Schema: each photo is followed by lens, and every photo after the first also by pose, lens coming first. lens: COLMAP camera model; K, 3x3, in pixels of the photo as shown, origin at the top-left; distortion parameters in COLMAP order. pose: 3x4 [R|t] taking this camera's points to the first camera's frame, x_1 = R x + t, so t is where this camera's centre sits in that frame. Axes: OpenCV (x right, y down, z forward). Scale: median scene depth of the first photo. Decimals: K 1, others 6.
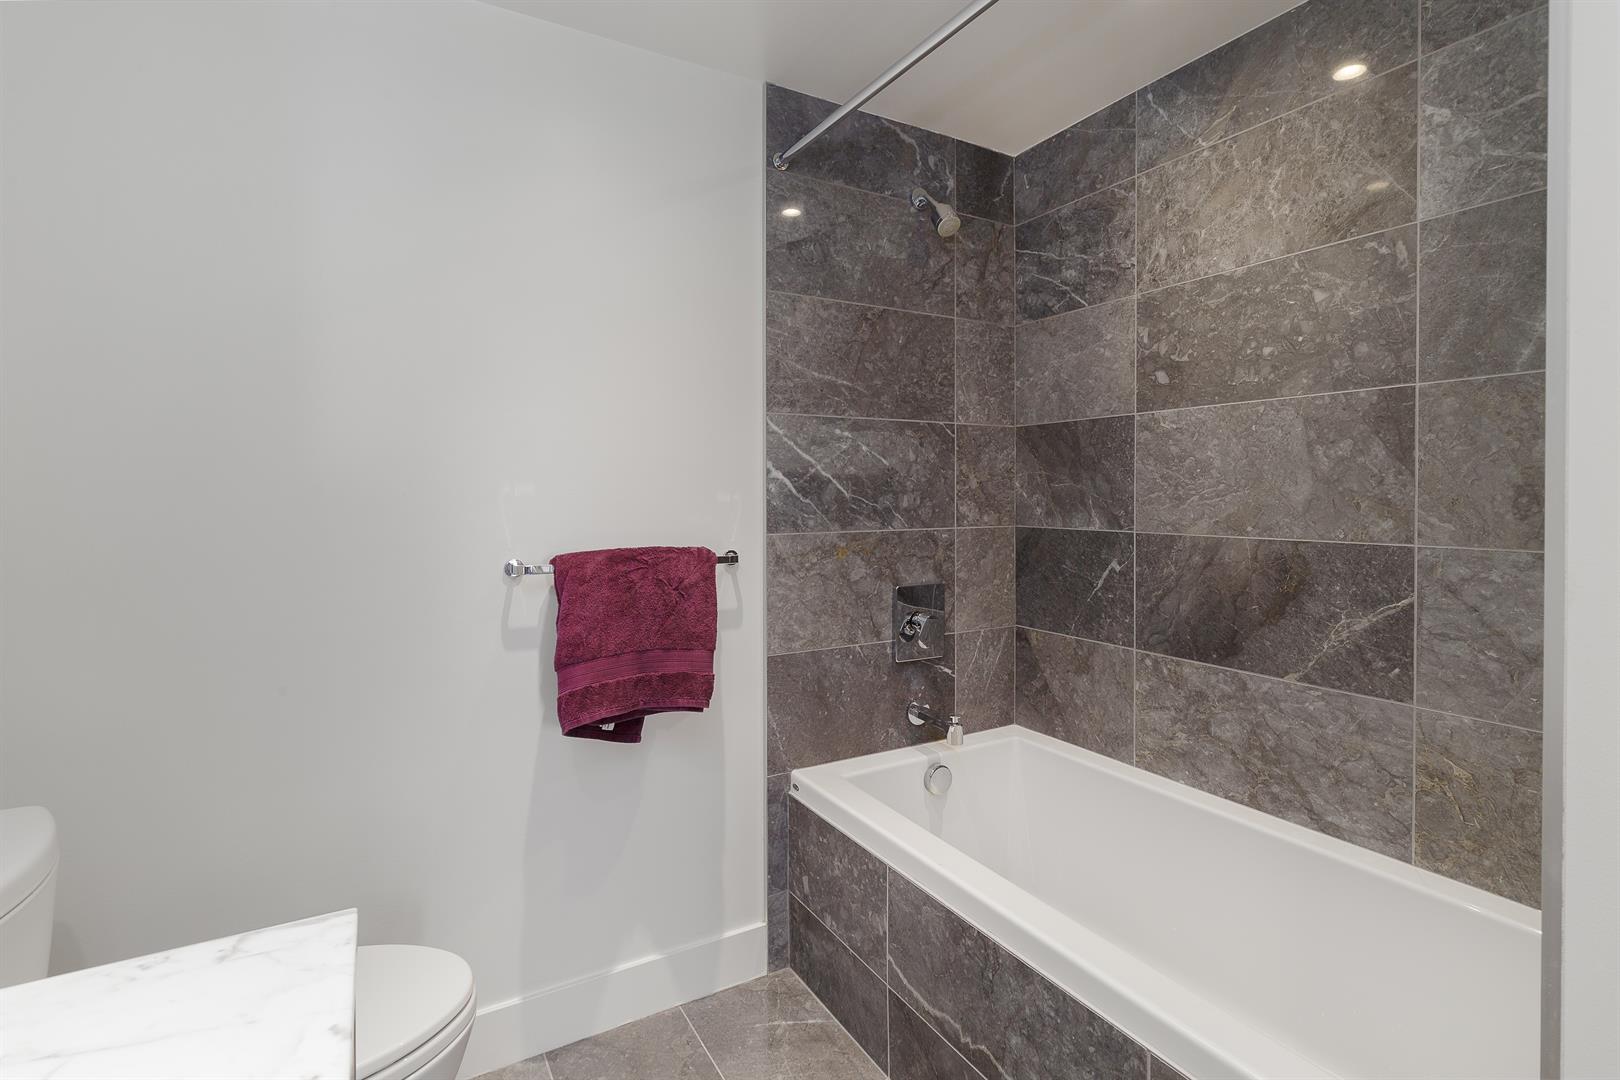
lens RADIAL K [[748.9, 0, 823.9], [0, 748.9, 499.5], [0, 0, 1]] dist [-0.004436, 0.000227]
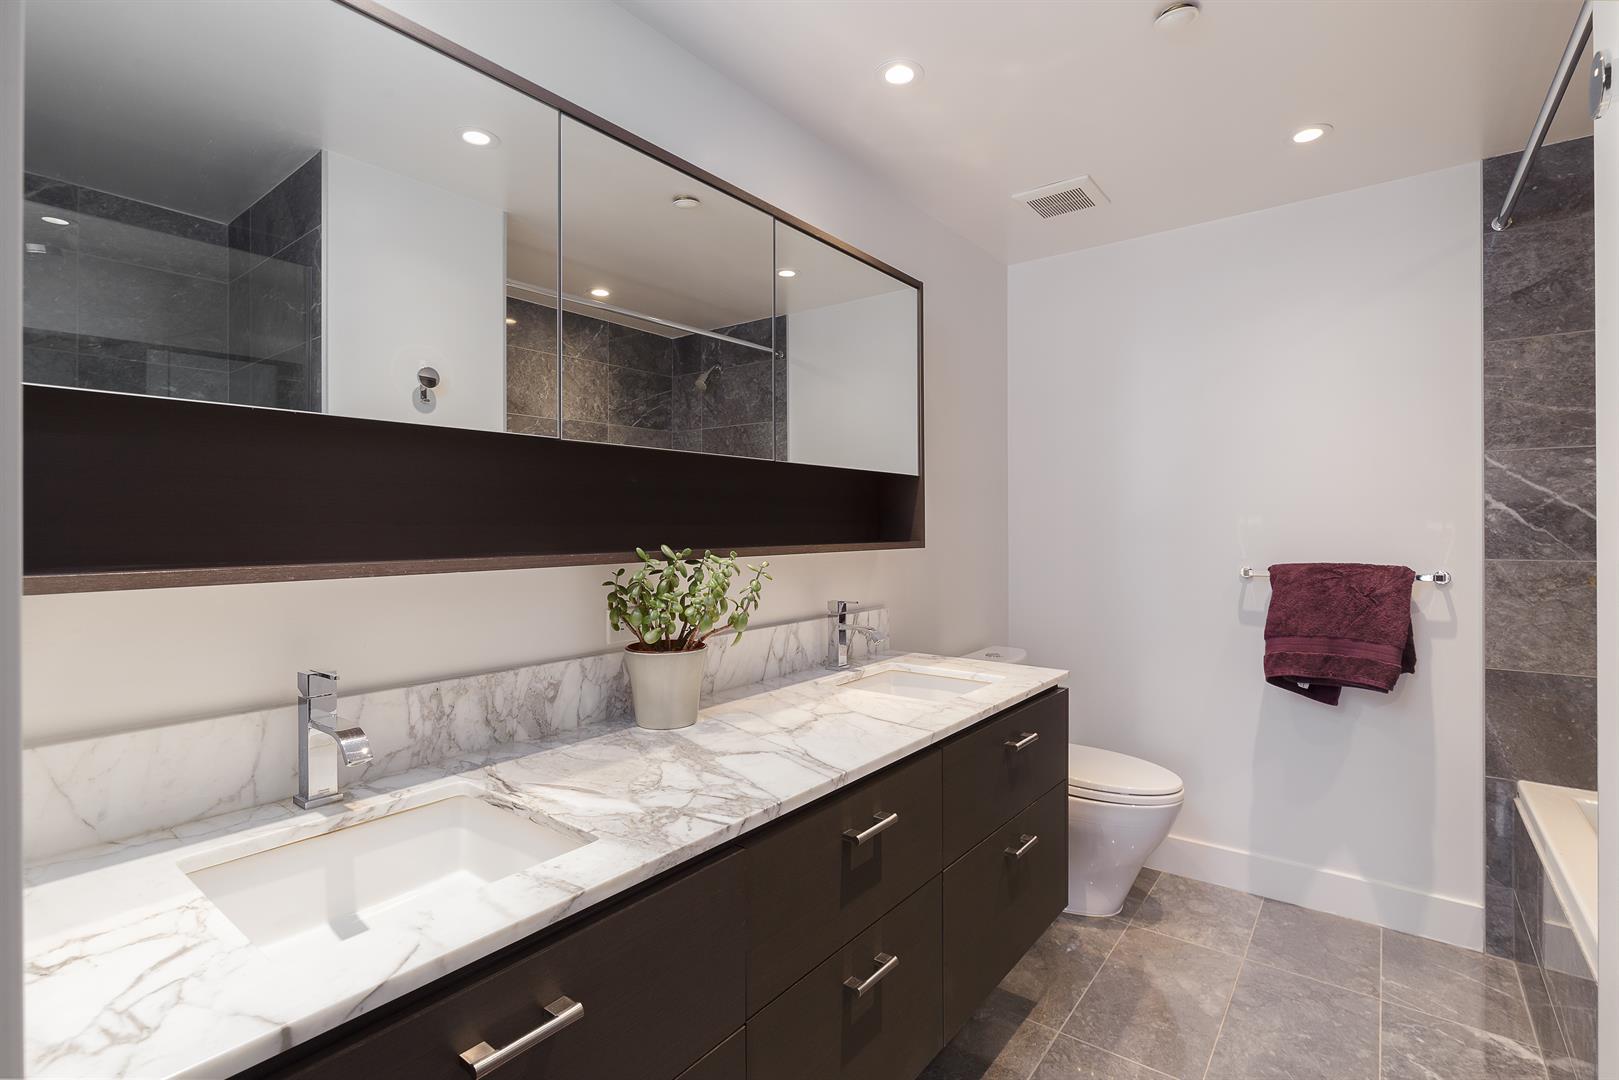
lens RADIAL K [[748.4, 0, 807.8], [0, 748.4, 529.5], [0, 0, 1]] dist [-0.004436, 0.000227]
pose [[0.377382, 0.006415, -0.926036, 0.574265], [-0.004212, 0.999978, 0.005211, 0.000180], [0.926048, 0.001934, 0.377400, -0.360909]]
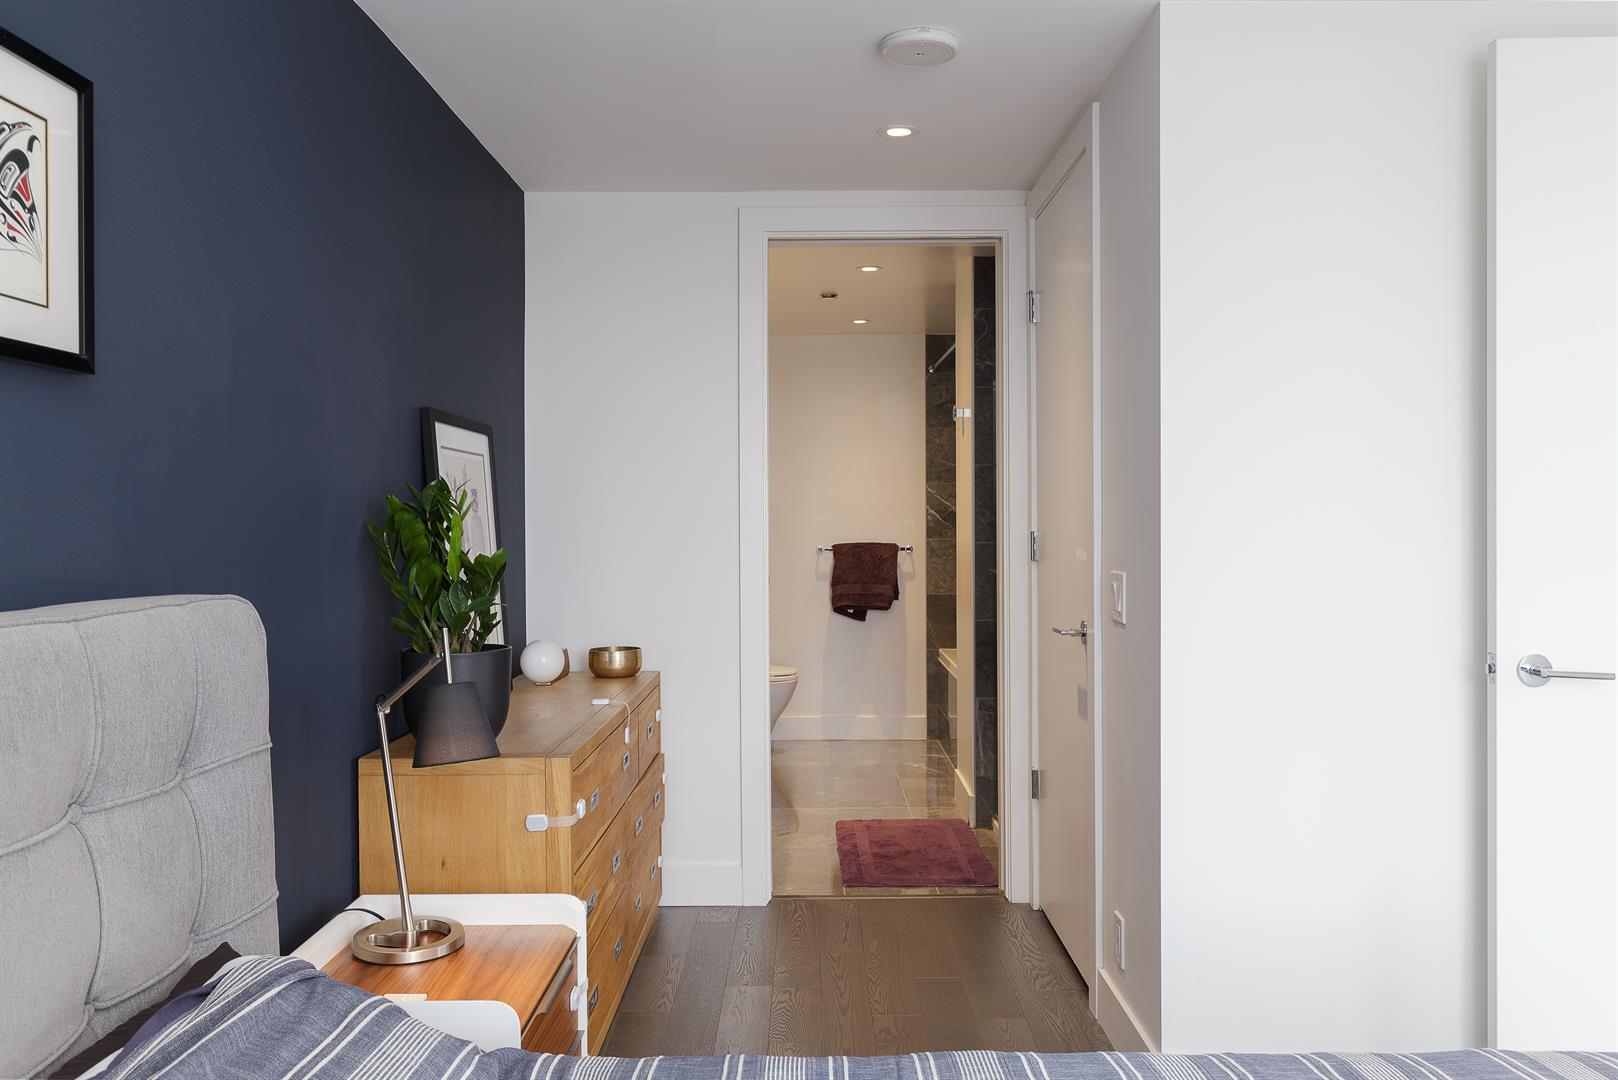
lens RADIAL K [[1236.9, 0, 809.2], [0, 1236.9, 541.1], [0, 0, 1]] dist [0.016171, 0.001335]
pose [[0.856813, 0.012120, -0.515485, 1.500986], [-0.004873, 0.999869, 0.015409, -0.000921], [0.515604, -0.010691, 0.856760, -2.290566]]
